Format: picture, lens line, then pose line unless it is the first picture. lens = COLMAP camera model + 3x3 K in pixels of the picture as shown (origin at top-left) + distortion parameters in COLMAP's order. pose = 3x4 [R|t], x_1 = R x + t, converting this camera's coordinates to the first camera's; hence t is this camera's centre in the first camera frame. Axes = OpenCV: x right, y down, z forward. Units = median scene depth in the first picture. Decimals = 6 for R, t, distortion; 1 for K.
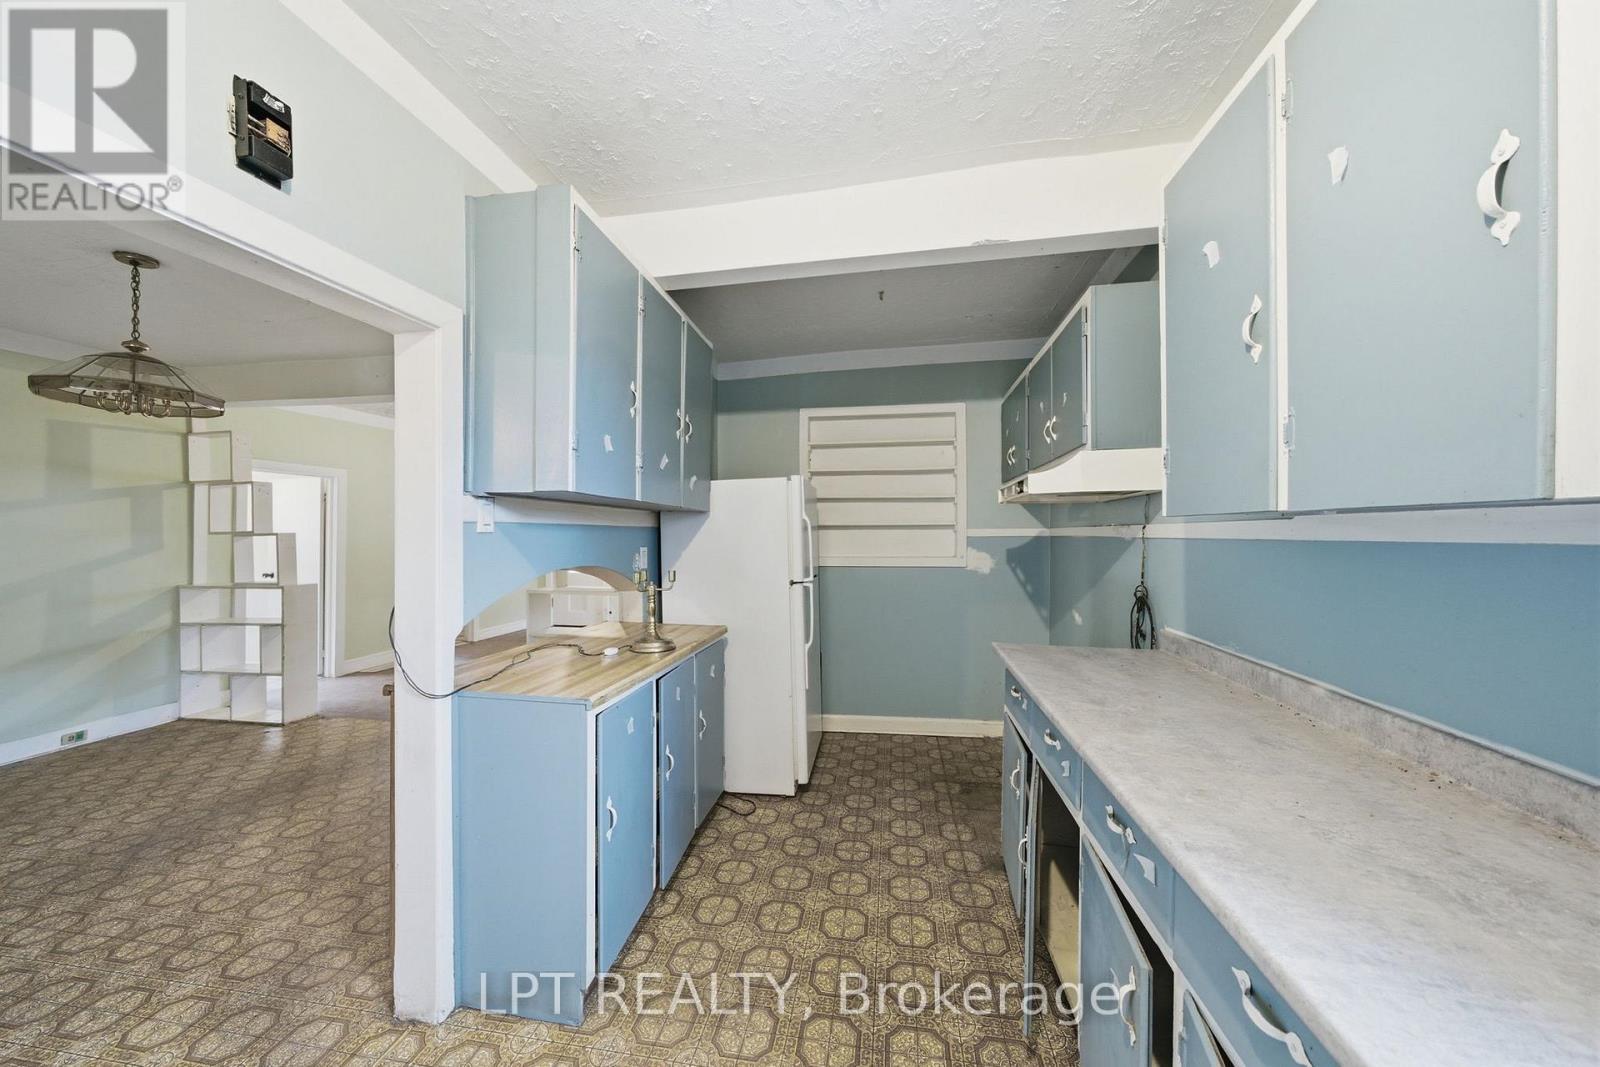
lens RADIAL K [[539.7, 0, 799.4], [0, 539.7, 536.1], [0, 0, 1]] dist [-0.000676, 0.000092]
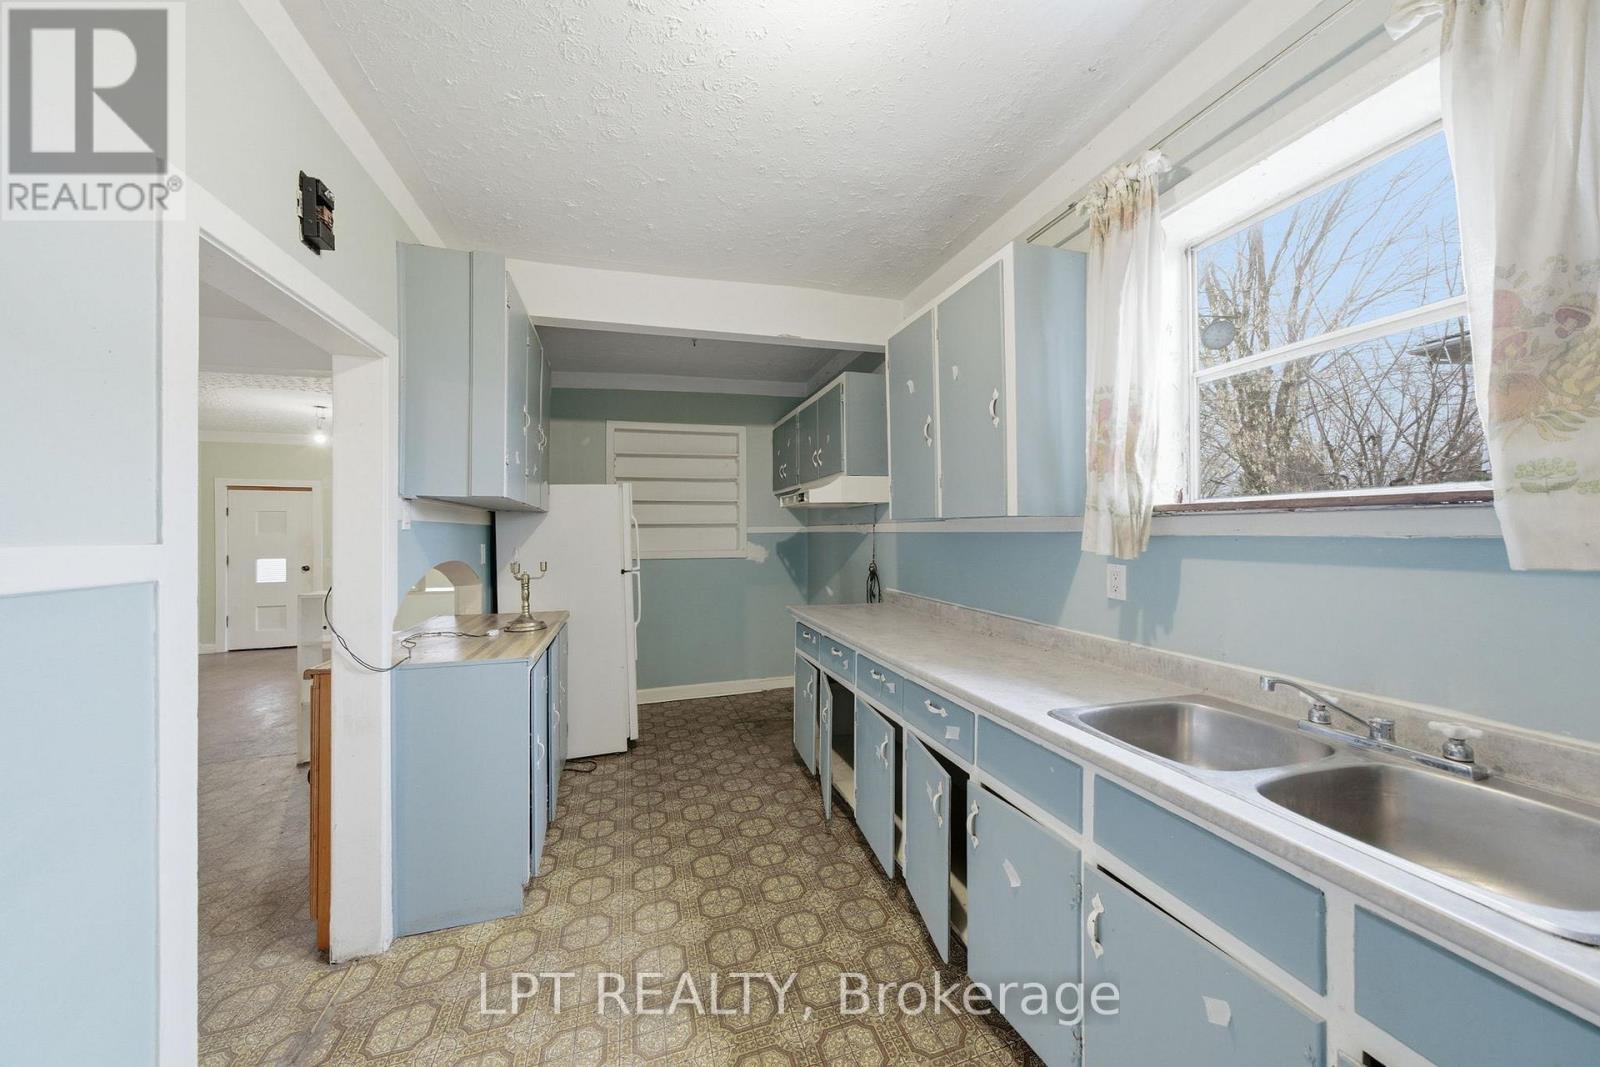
lens RADIAL K [[567.4, 0, 796.0], [0, 567.4, 532.7], [0, 0, 1]] dist [-0.001539, -0.000107]
pose [[0.889802, -0.005756, 0.456310, -0.270879], [0.008360, 0.999958, -0.003688, 0.007597], [-0.456270, 0.007096, 0.889813, -0.315008]]
